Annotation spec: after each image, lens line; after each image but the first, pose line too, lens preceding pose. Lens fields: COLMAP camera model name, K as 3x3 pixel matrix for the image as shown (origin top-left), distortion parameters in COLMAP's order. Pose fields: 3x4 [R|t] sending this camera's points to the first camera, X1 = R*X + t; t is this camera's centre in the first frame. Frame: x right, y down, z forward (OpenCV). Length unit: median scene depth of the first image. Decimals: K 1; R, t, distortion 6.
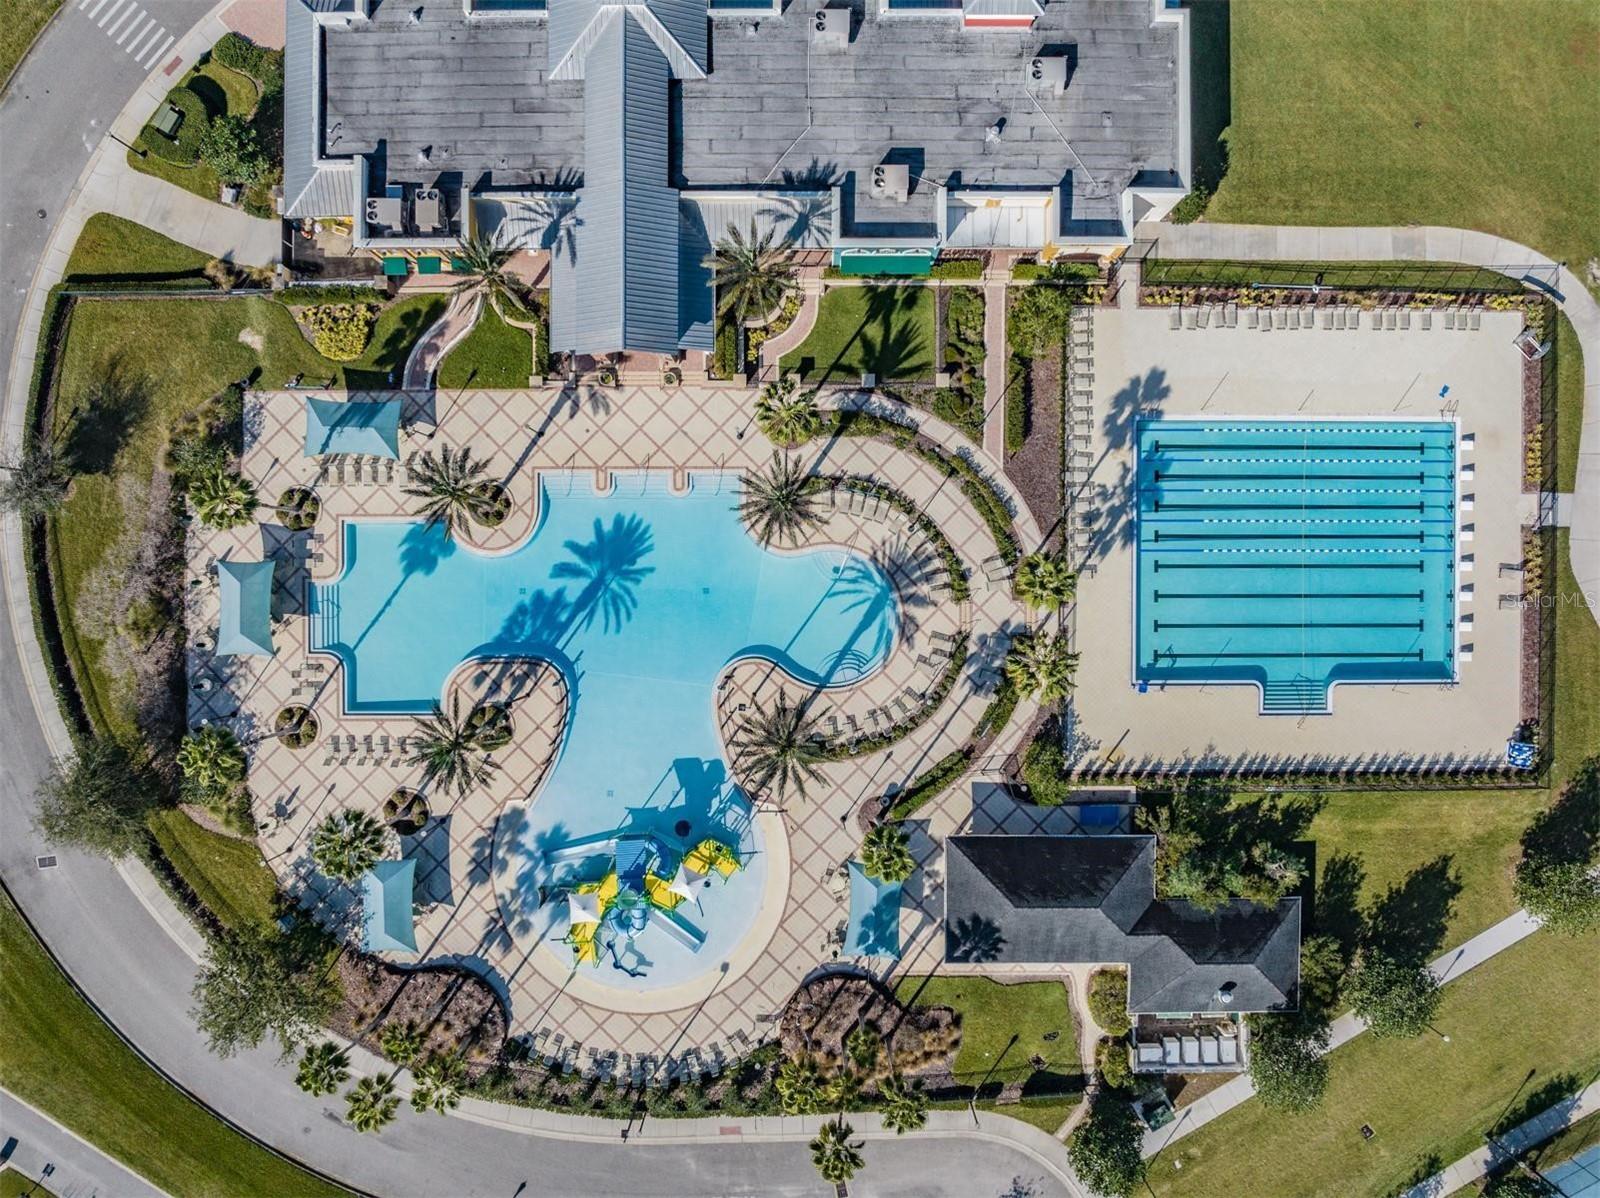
lens RADIAL K [[1122.1, 0, 800.0], [0, 1122.1, 599.0], [0, 0, 1]] dist [-0.031267, -0.005424]
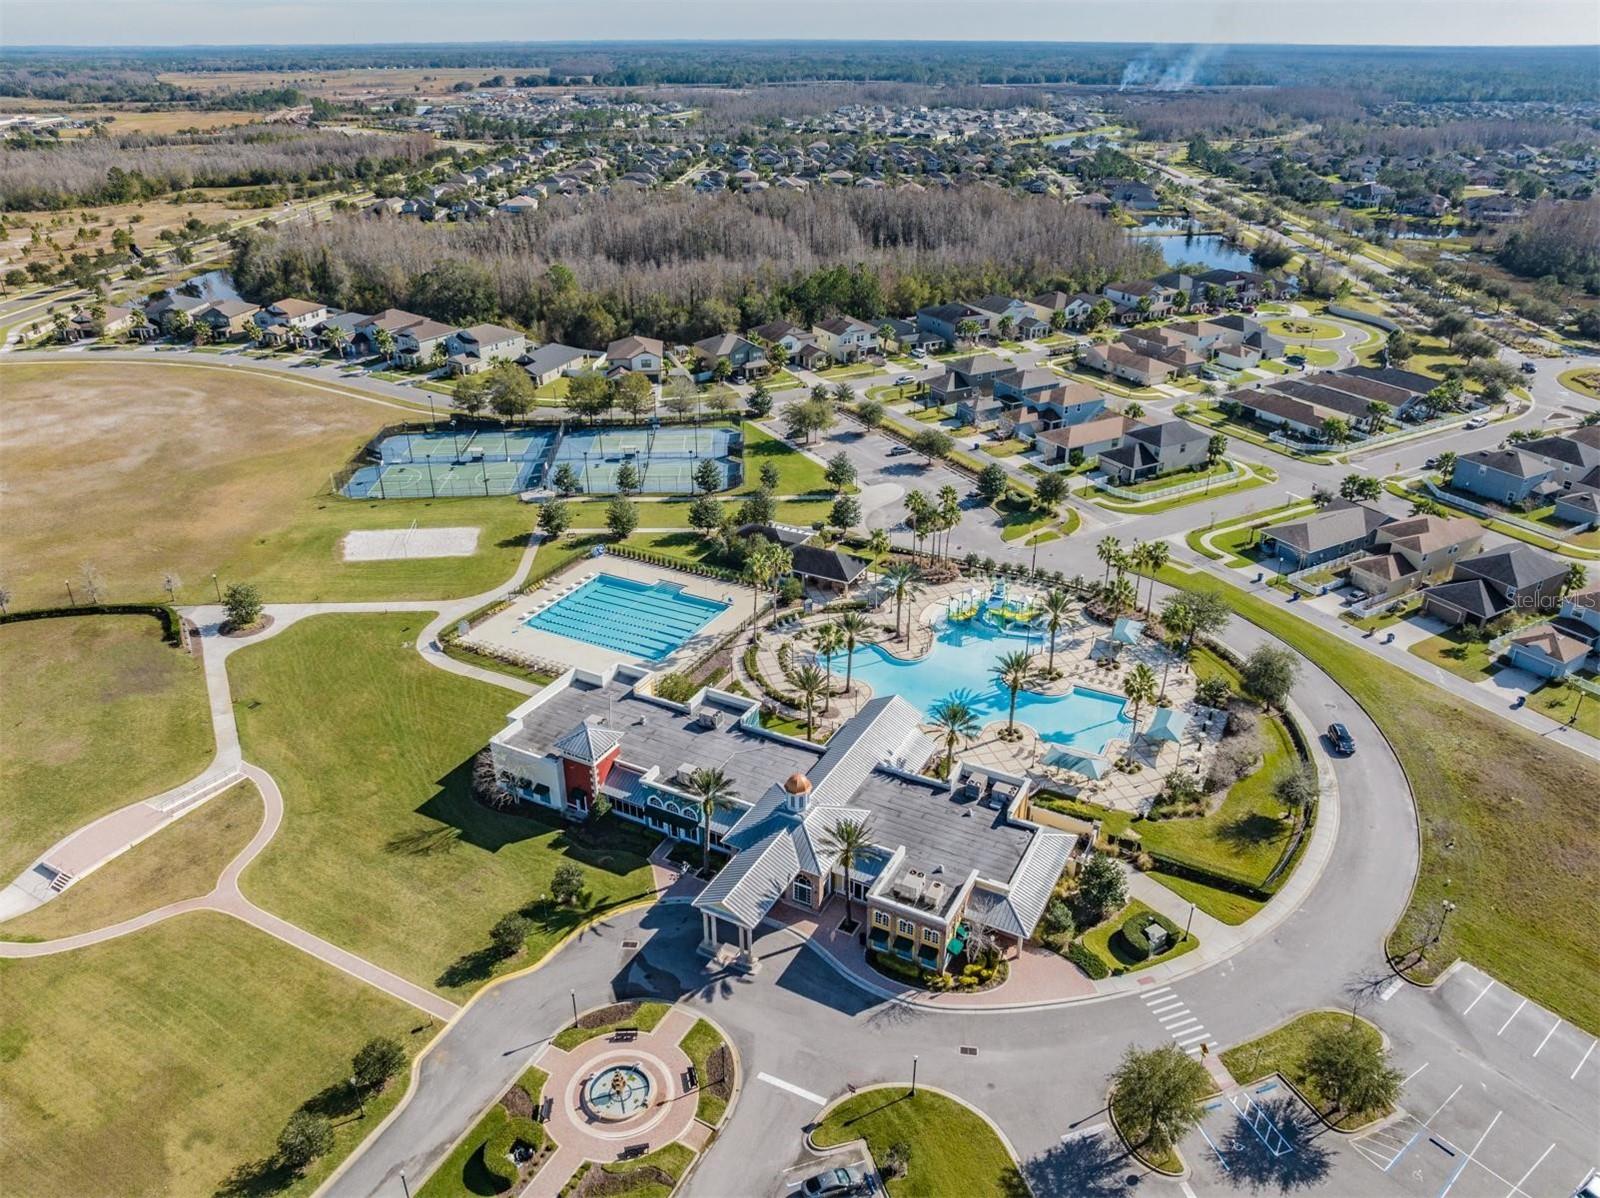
lens RADIAL K [[1122.1, 0, 800.0], [0, 1122.1, 599.0], [0, 0, 1]] dist [-0.031267, -0.005424]
pose [[-0.884280, -0.208389, 0.417880, -0.647796], [0.466931, -0.404104, 0.786559, -1.440763], [0.004957, 0.890660, 0.454644, 0.066373]]
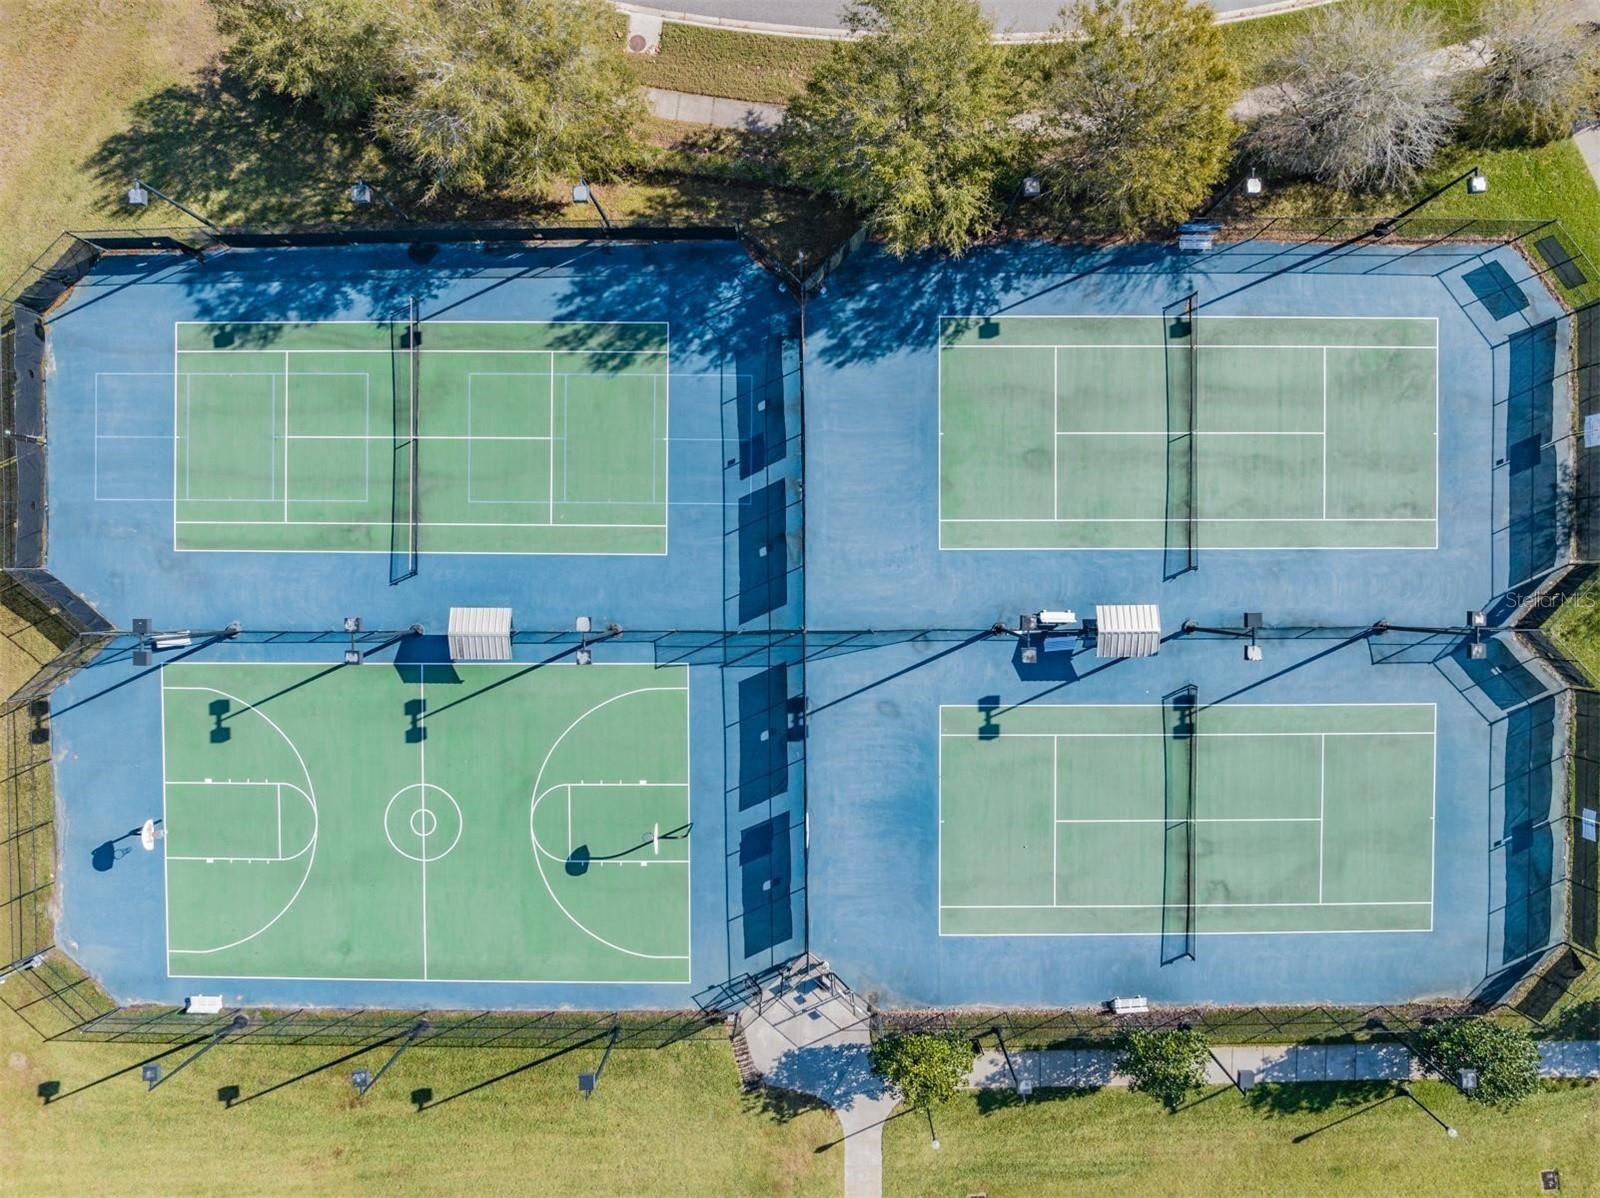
lens RADIAL K [[1122.1, 0, 800.0], [0, 1122.1, 599.0], [0, 0, 1]] dist [-0.031267, -0.005424]
pose [[-0.864550, -0.502536, -0.003363, 1.093735], [0.502466, -0.864269, -0.023815, 0.578066], [0.009061, -0.022279, 0.999711, 0.329354]]
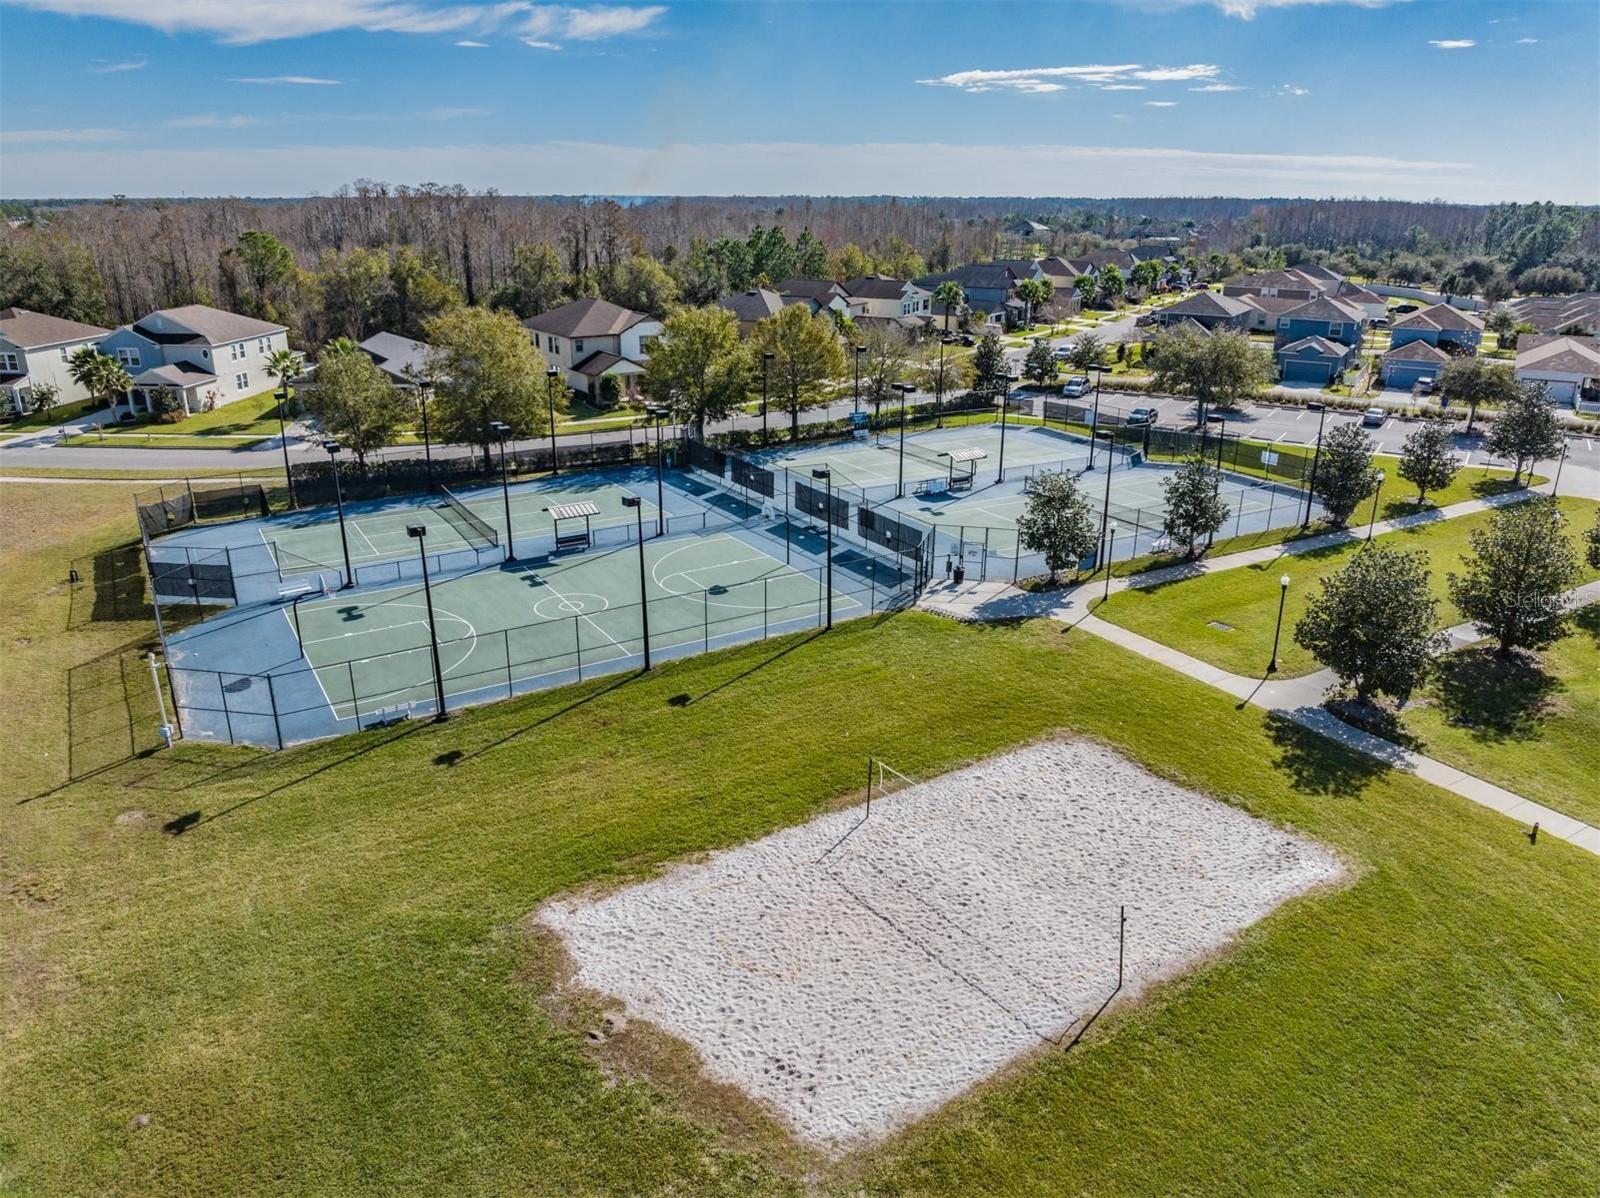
lens RADIAL K [[1122.1, 0, 800.0], [0, 1122.1, 599.0], [0, 0, 1]] dist [-0.031267, -0.005424]
pose [[-0.999817, 0.001603, -0.019077, 1.086521], [-0.018473, -0.342331, 0.939398, -0.340296], [-0.005024, 0.939578, 0.342298, 0.742493]]
